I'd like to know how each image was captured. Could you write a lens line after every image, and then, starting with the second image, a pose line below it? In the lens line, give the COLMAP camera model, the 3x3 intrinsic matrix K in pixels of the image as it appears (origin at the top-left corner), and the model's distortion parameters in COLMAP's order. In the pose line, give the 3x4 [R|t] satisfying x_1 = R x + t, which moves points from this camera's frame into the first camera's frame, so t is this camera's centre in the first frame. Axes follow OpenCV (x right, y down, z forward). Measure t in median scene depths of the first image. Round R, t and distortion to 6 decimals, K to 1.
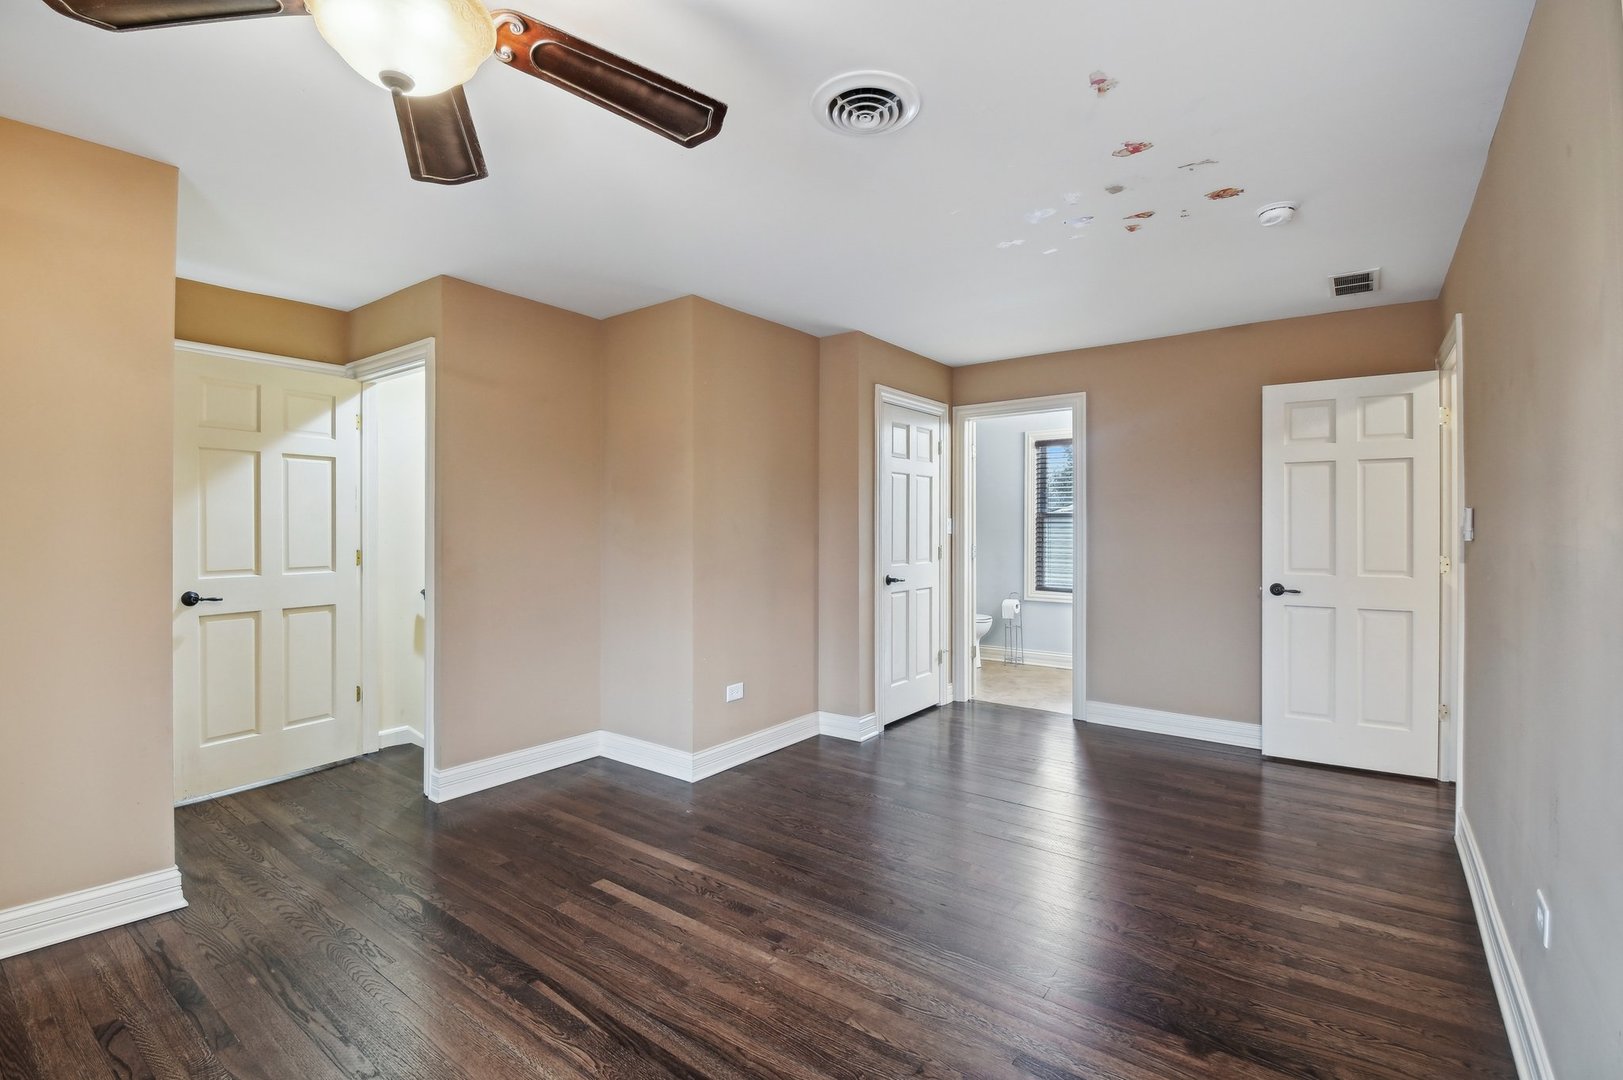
lens RADIAL K [[728.4, 0, 804.0], [0, 728.4, 530.8], [0, 0, 1]] dist [0.013368, -0.019044]
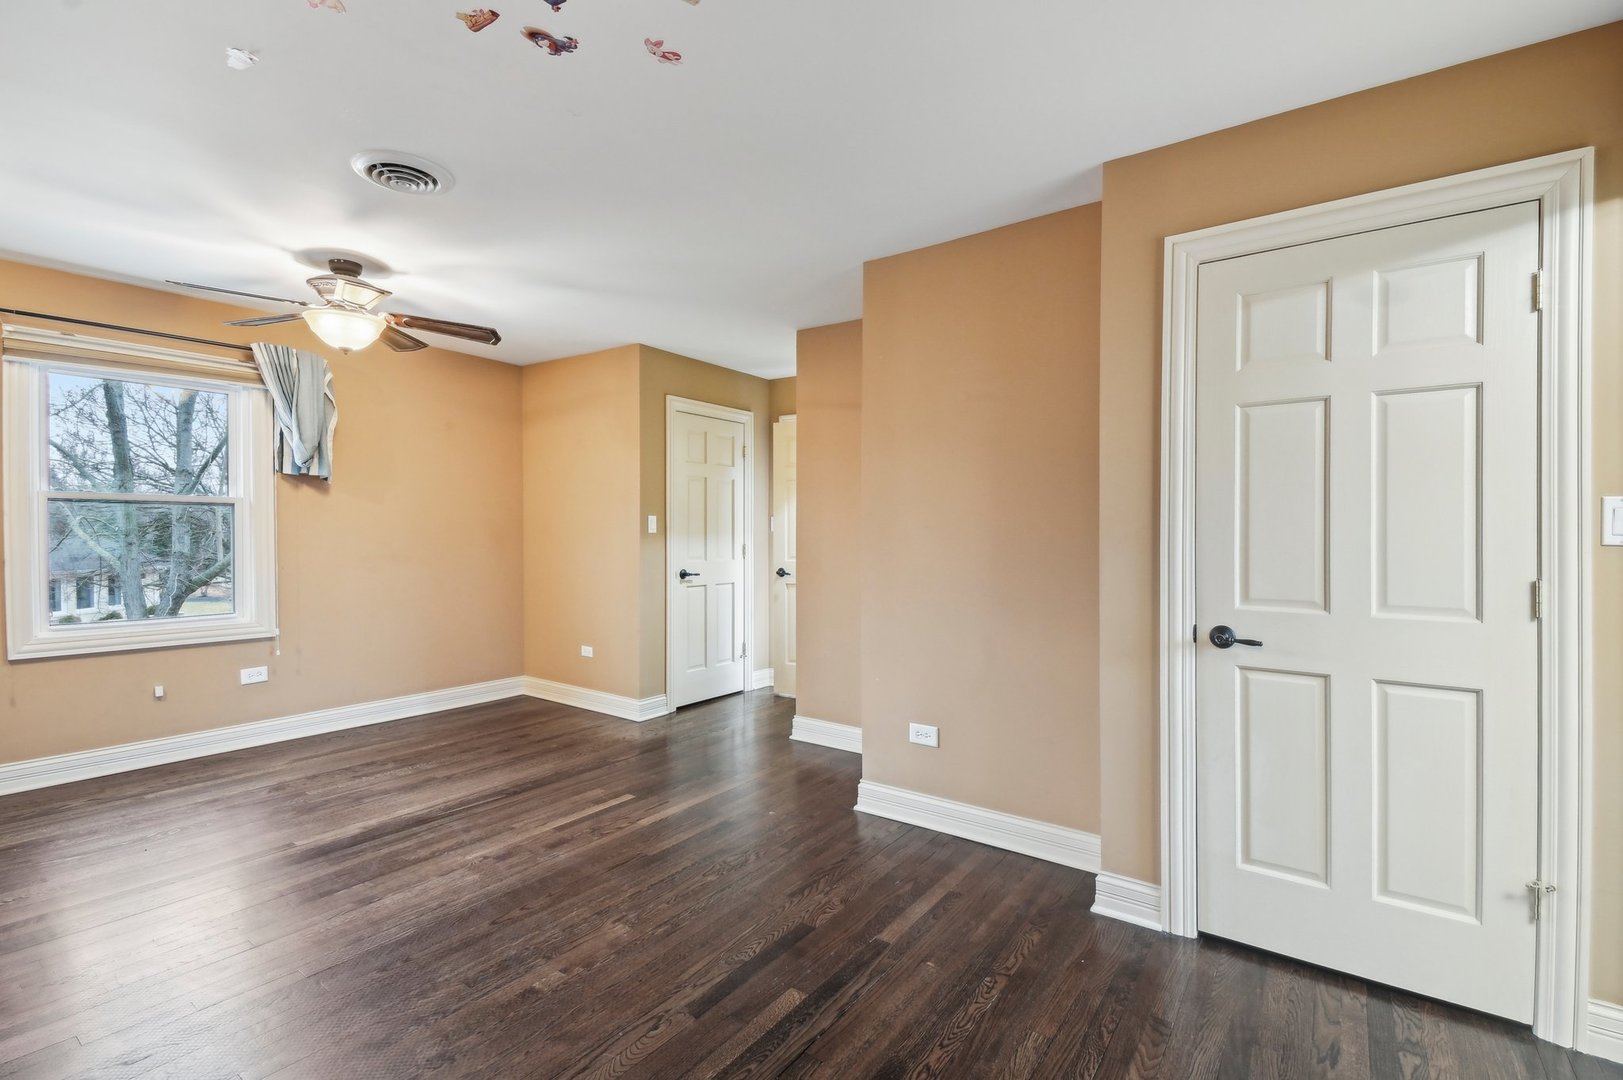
lens RADIAL K [[744.7, 0, 807.0], [0, 744.7, 543.2], [0, 0, 1]] dist [0.041002, -0.000372]
pose [[0.020263, 0.010613, -0.999738, 1.102812], [-0.008370, 0.999910, 0.010445, 0.008441], [0.999760, 0.008156, 0.020350, 1.321223]]
